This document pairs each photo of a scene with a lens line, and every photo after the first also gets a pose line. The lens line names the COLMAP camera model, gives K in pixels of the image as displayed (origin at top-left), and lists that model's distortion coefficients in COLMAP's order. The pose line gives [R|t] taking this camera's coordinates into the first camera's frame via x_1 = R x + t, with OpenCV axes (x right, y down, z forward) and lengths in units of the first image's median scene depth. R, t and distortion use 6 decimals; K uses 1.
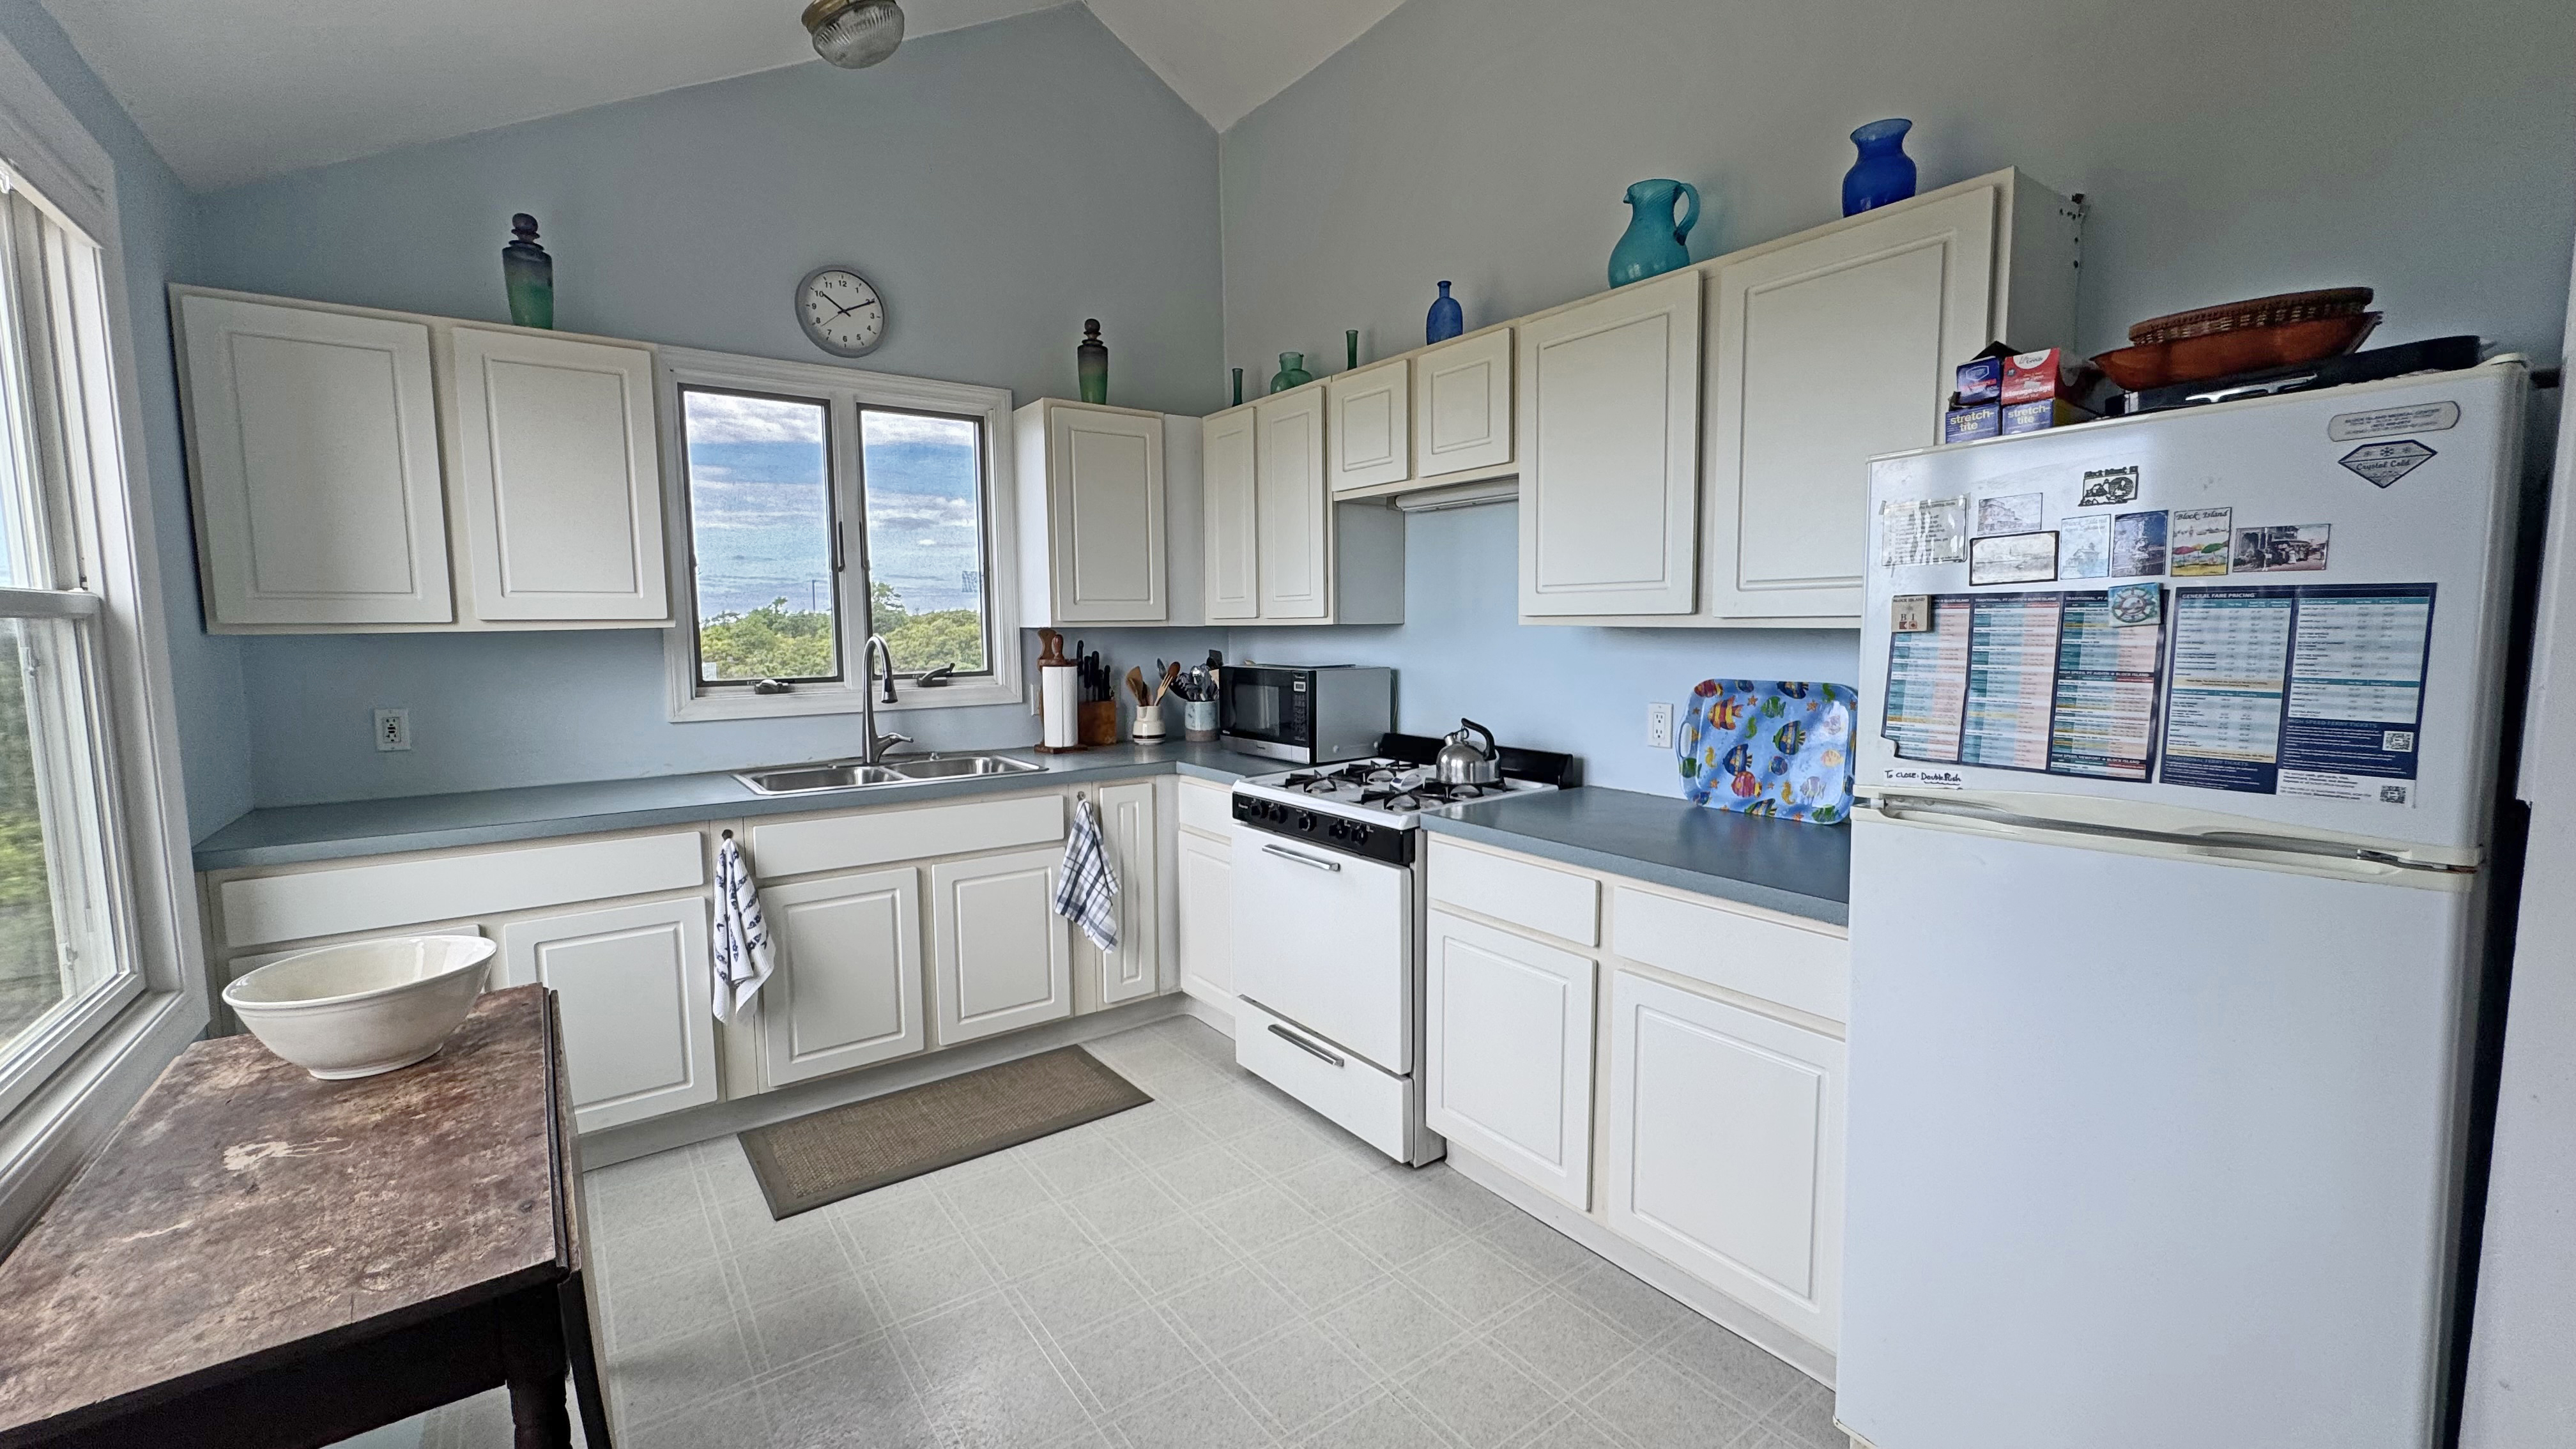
lens RADIAL K [[1032.8, 0, 1289.9], [0, 1032.8, 723.1], [0, 0, 1]] dist [-0.001750, 0.000369]
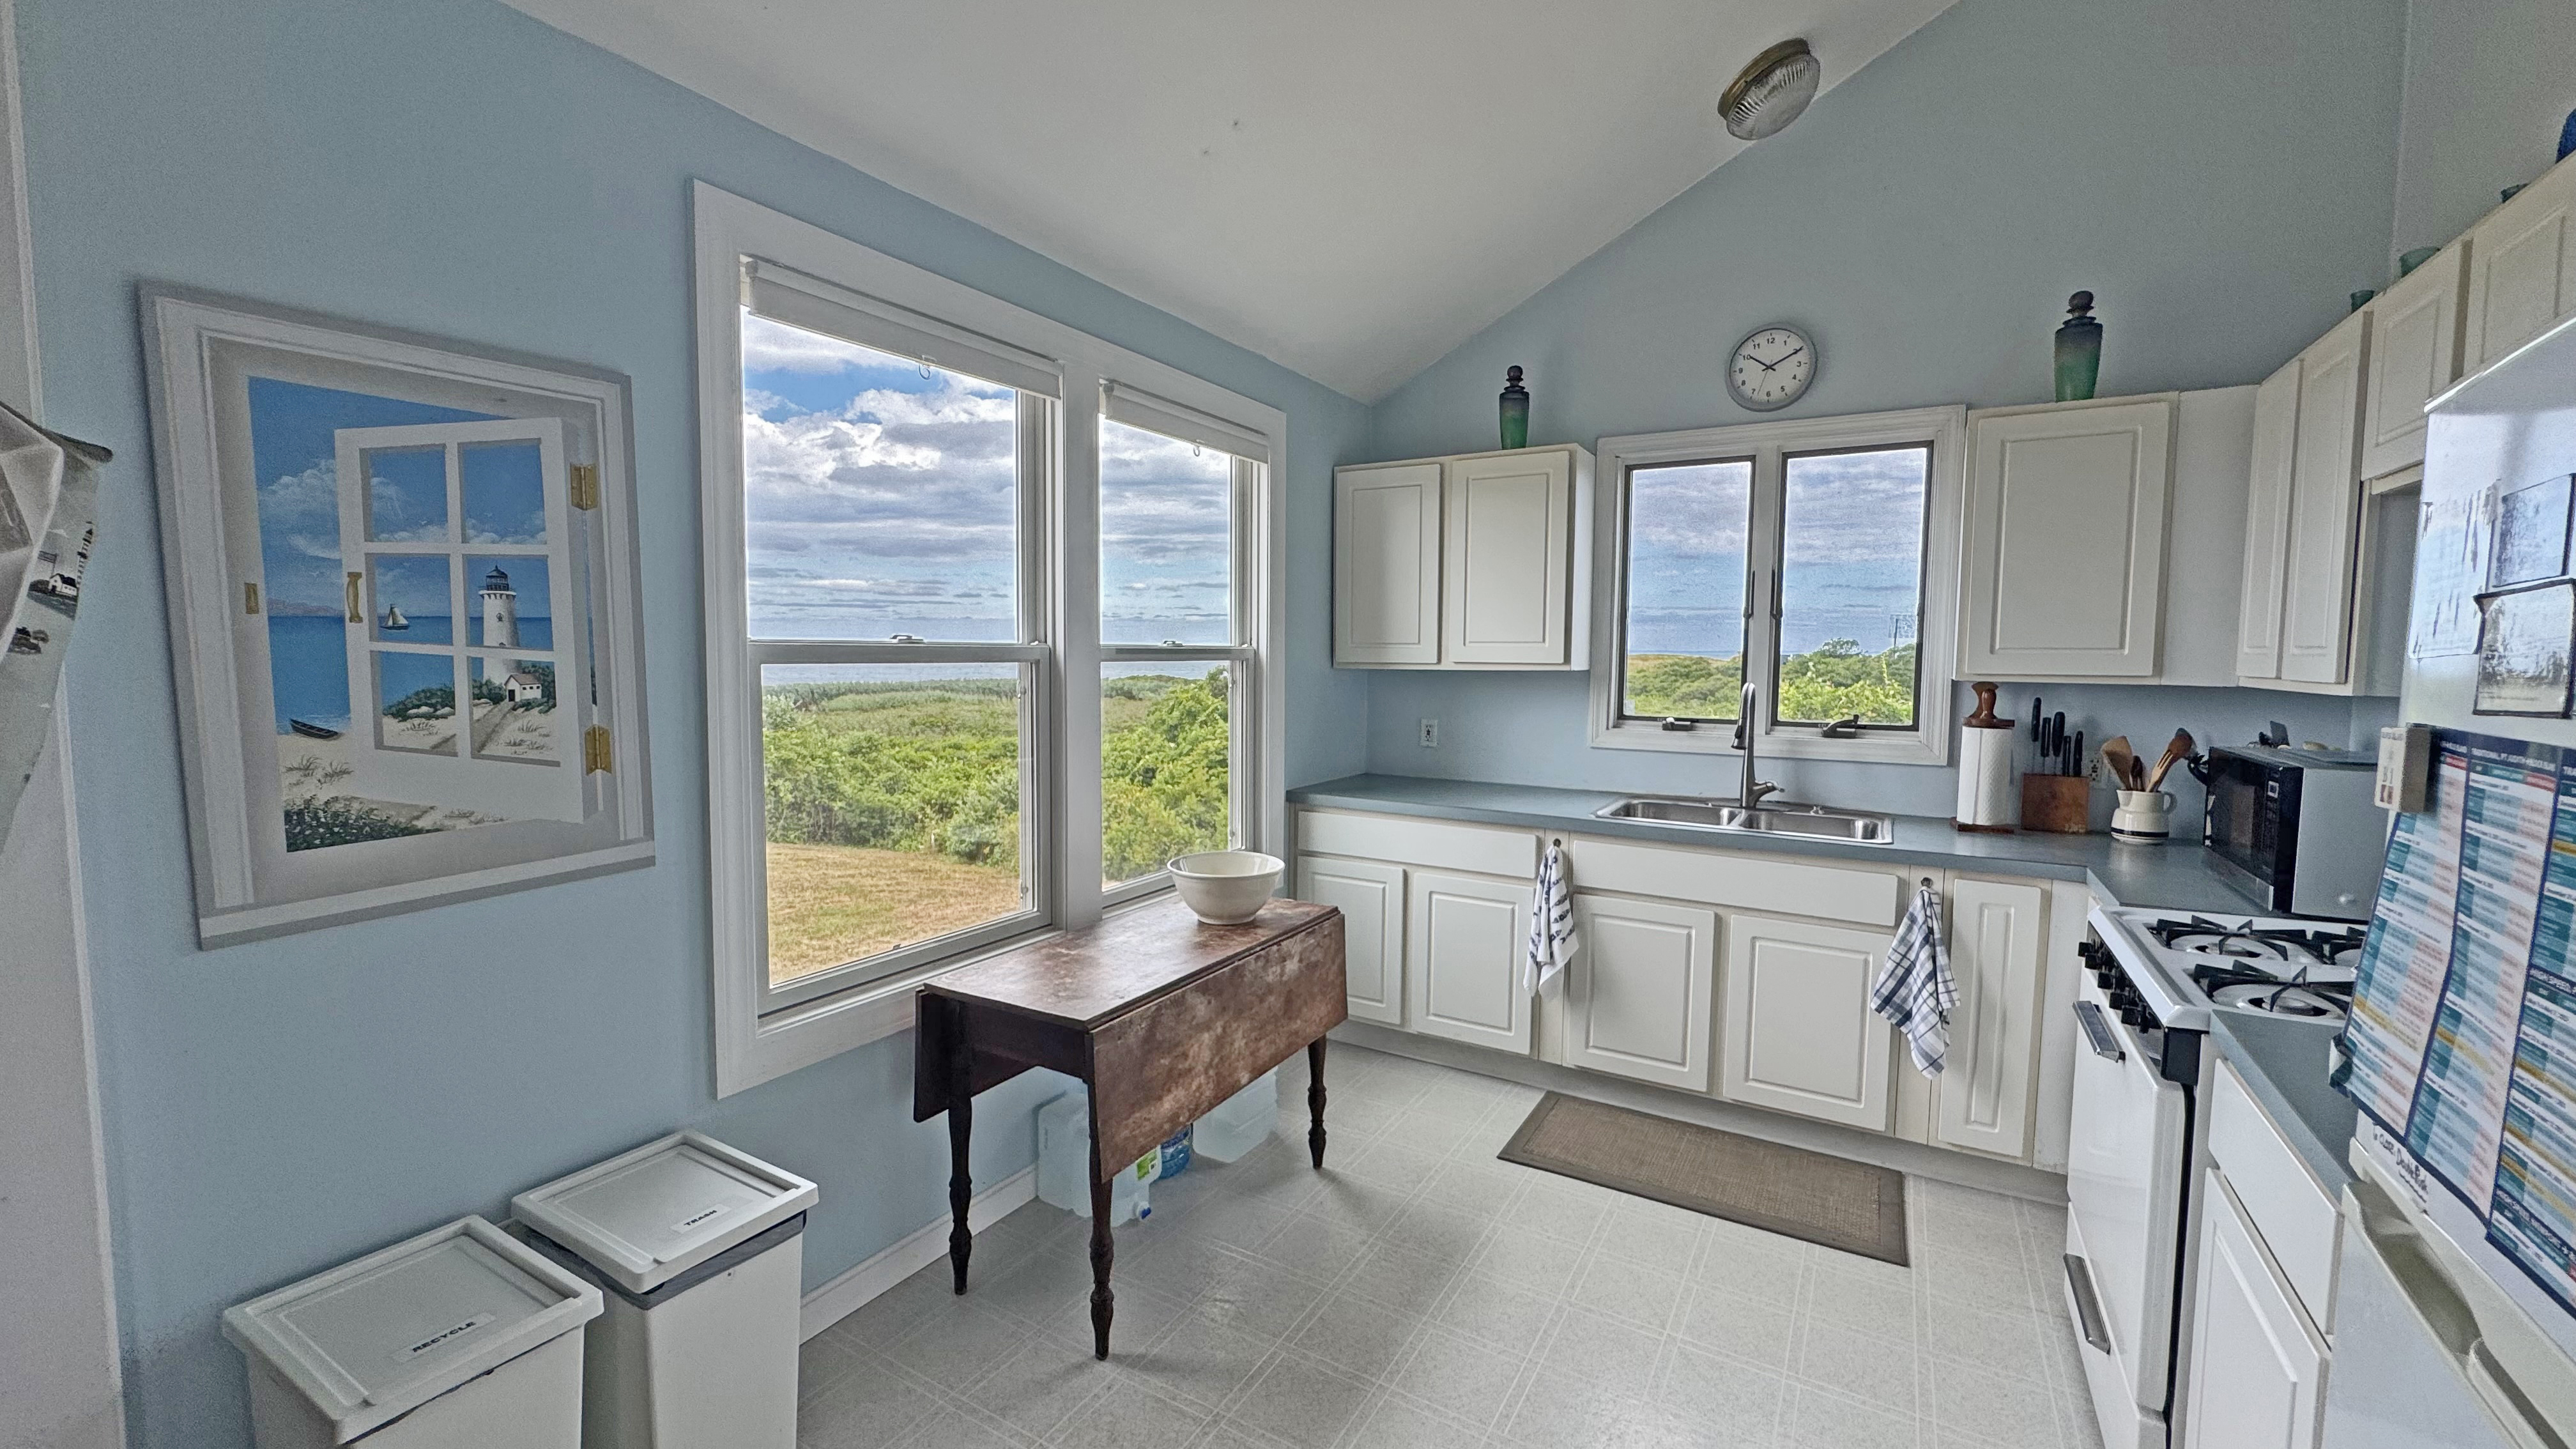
lens RADIAL K [[1032.8, 0, 1290.8], [0, 1032.8, 723.8], [0, 0, 1]] dist [-0.001750, 0.000369]
pose [[0.393028, 0.078958, -0.916130, 0.359492], [-0.100240, 0.994048, 0.042669, -0.042600], [0.914046, 0.075062, 0.398604, 0.183105]]
